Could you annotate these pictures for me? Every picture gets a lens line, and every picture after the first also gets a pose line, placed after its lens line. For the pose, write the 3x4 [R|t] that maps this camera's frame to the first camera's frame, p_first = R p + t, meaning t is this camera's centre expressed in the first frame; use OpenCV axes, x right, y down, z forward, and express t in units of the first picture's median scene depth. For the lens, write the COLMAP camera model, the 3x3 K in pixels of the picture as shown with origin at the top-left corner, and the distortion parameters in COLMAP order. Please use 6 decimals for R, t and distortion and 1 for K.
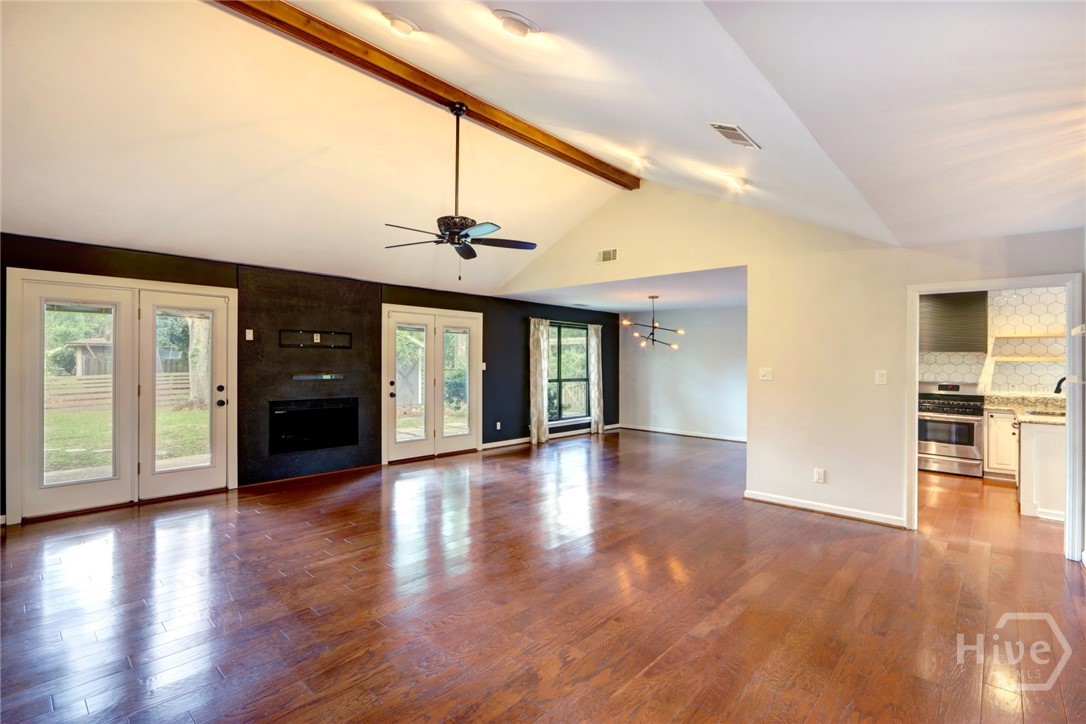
lens RADIAL K [[524.9, 0, 548.5], [0, 524.9, 360.2], [0, 0, 1]] dist [0.013824, 0.000017]
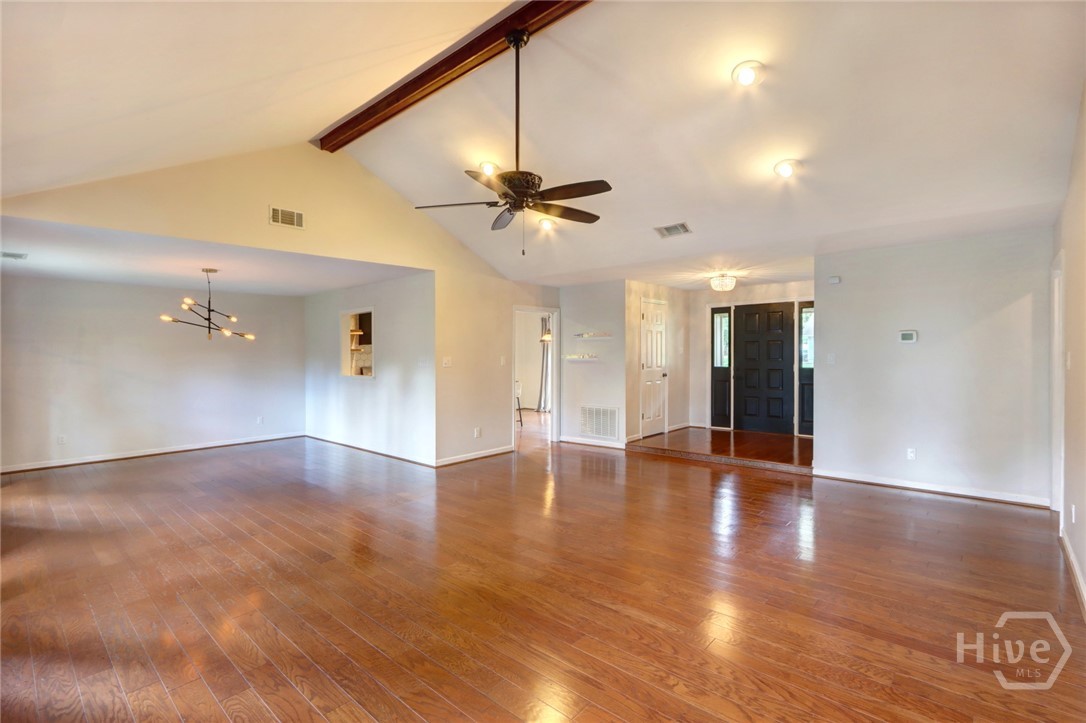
lens RADIAL K [[501.7, 0, 529.1], [0, 501.7, 360.4], [0, 0, 1]] dist [-0.021527, -0.000282]
pose [[0.008374, -0.029064, 0.999542, -0.536469], [0.010597, 0.999524, 0.028975, -0.007548], [-0.999909, 0.010349, 0.008678, 0.558337]]
